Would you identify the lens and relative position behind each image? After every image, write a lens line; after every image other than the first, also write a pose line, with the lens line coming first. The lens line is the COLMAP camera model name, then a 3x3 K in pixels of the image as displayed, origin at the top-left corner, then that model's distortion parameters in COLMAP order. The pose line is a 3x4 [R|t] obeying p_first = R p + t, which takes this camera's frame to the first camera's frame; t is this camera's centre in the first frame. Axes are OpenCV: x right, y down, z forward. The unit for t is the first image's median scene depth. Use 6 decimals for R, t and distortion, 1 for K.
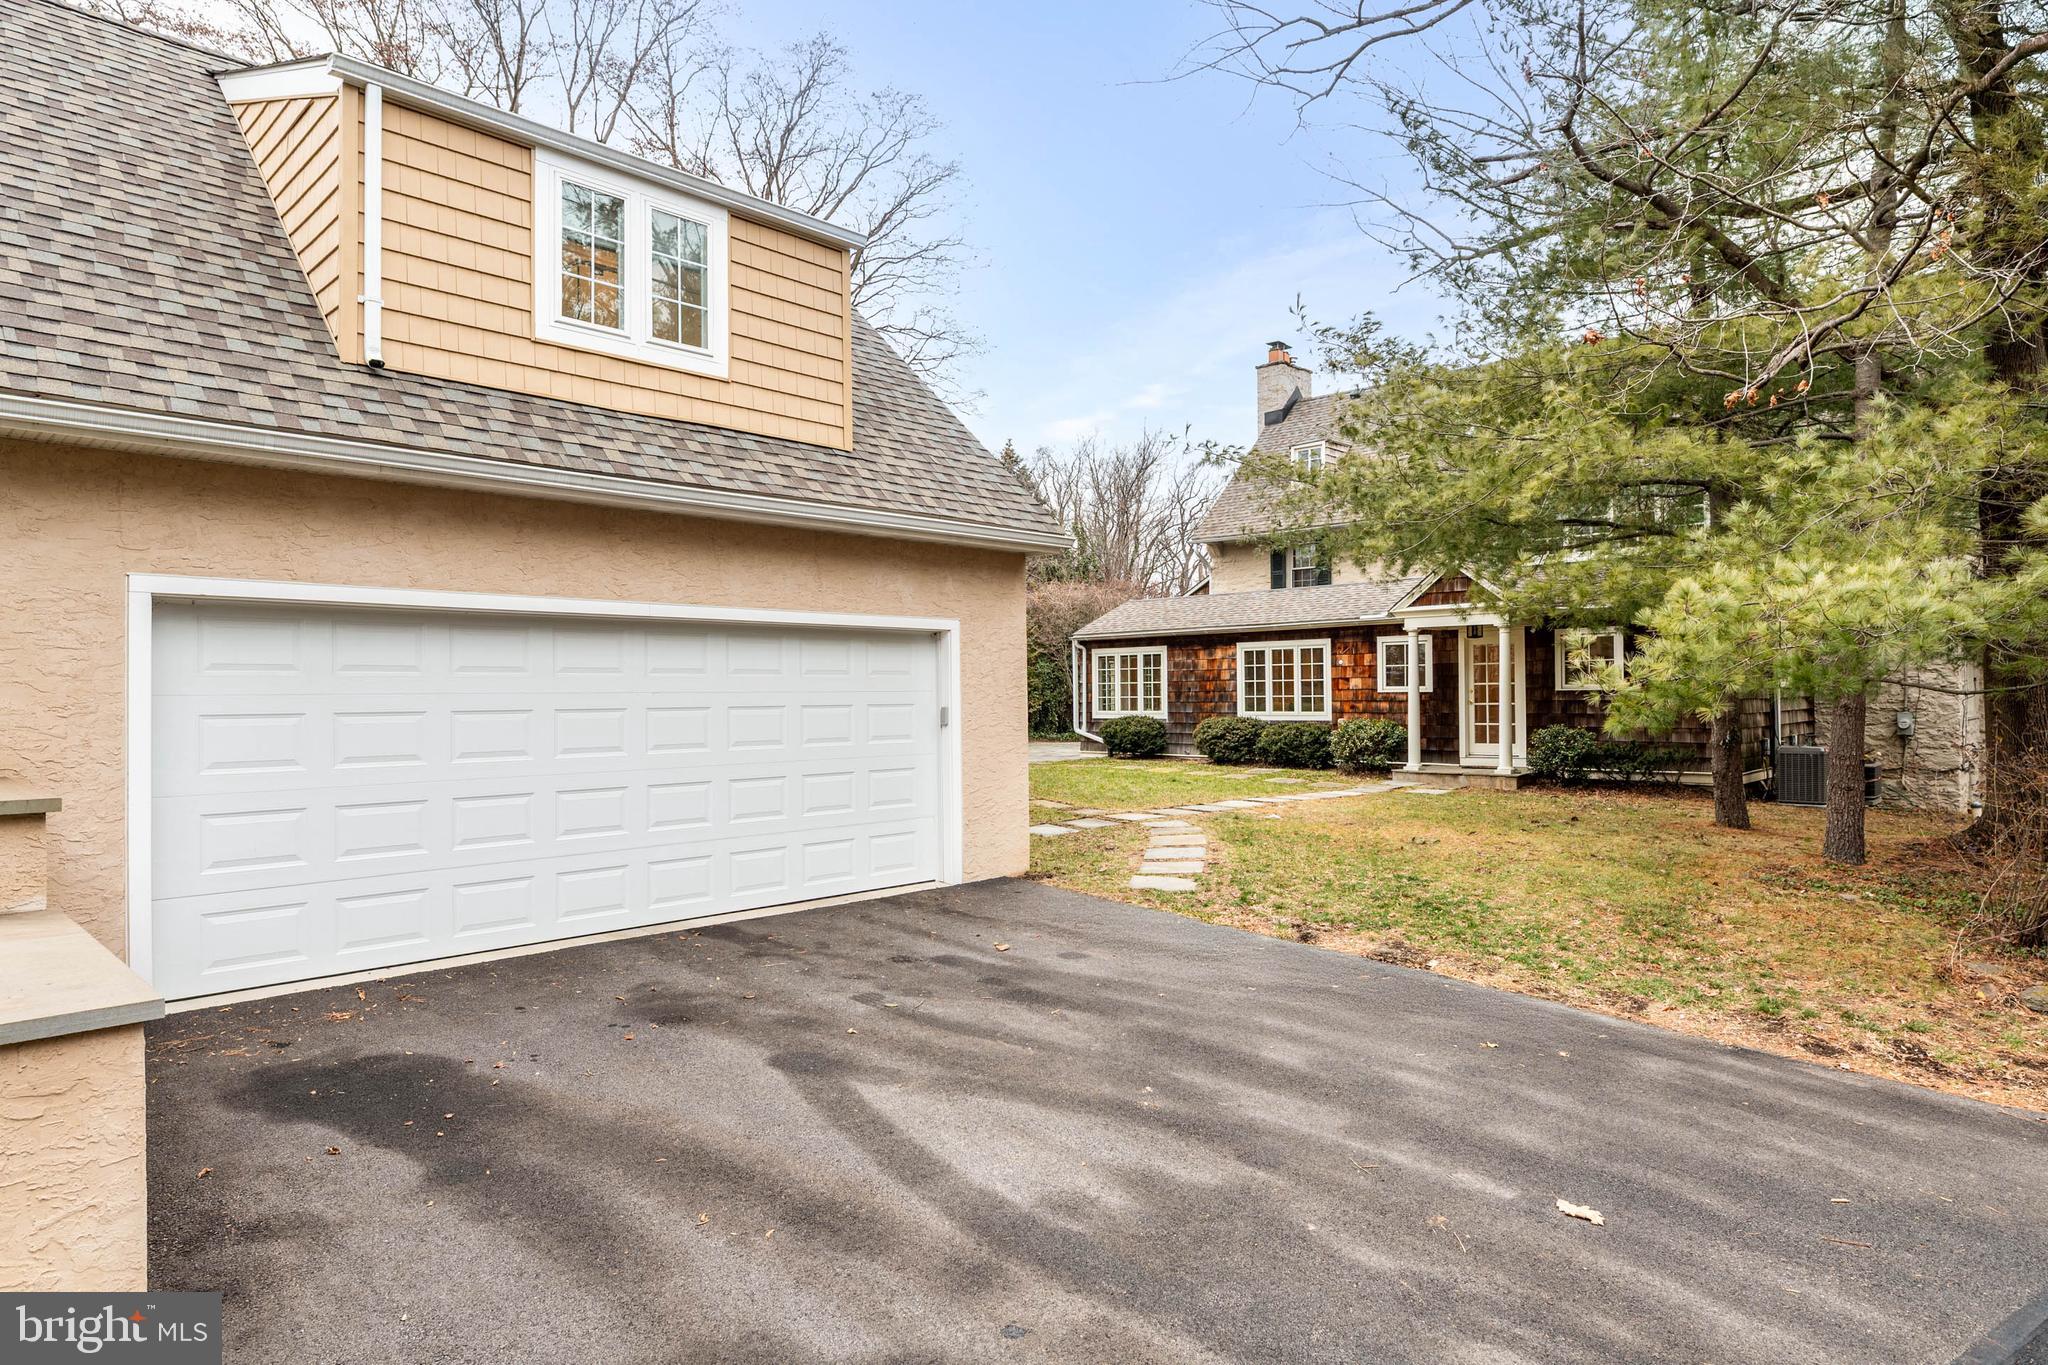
lens RADIAL K [[1170.6, 0, 1024.0], [0, 1170.6, 682.5], [0, 0, 1]] dist [0.000599, -0.001249]
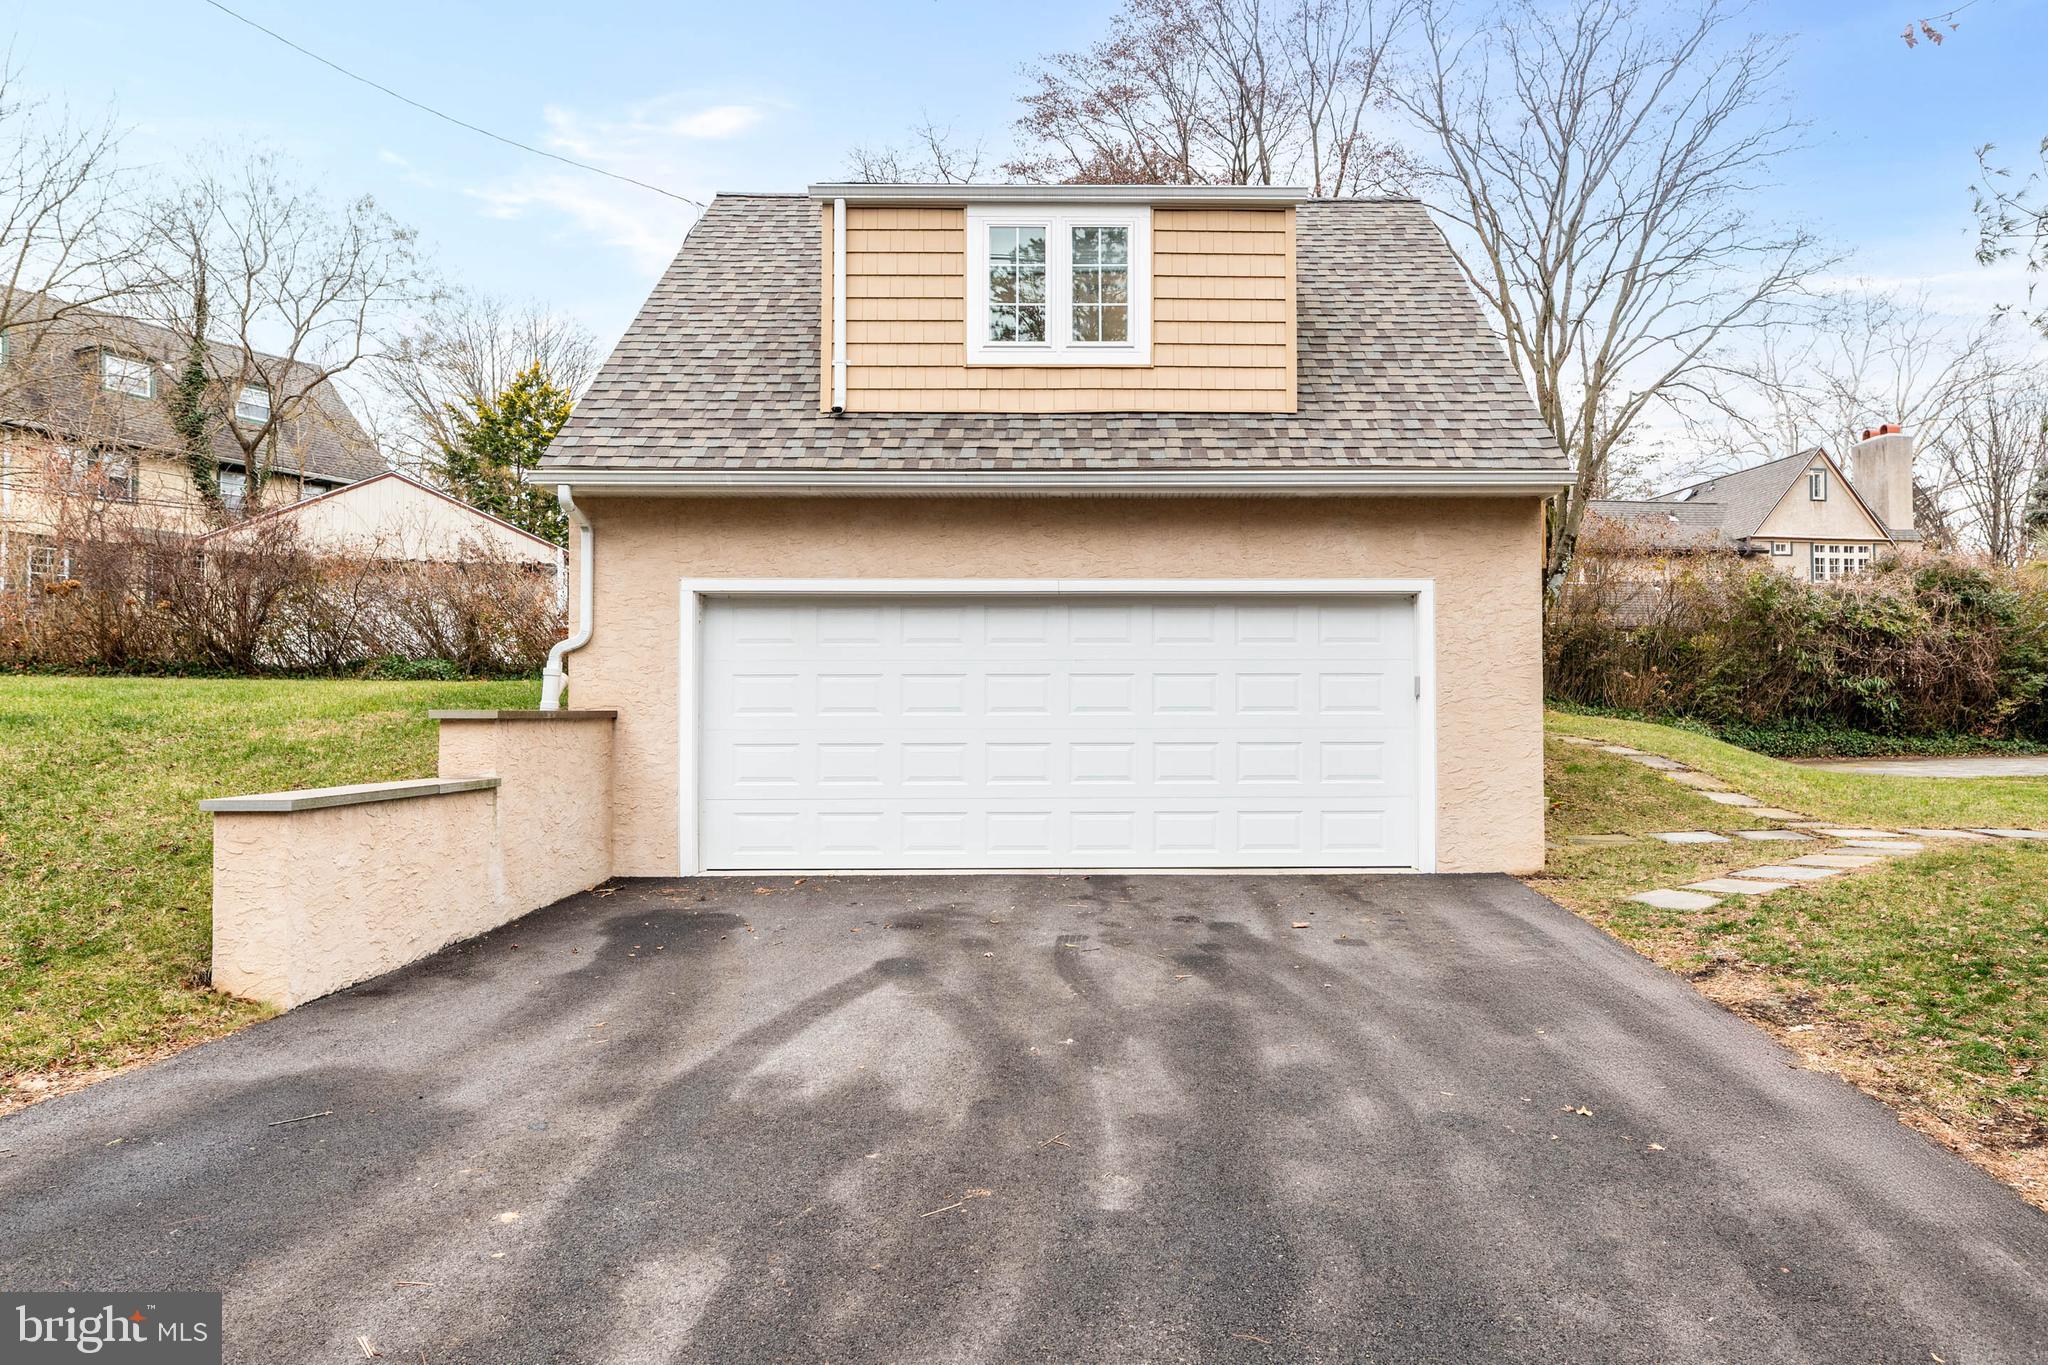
lens RADIAL K [[1170.6, 0, 1024.0], [0, 1170.6, 682.5], [0, 0, 1]] dist [0.000599, -0.001249]
pose [[0.712225, -0.005989, -0.701926, 0.465573], [0.004199, 0.999982, -0.004271, 0.037476], [0.701939, 0.000095, 0.712237, 0.185538]]
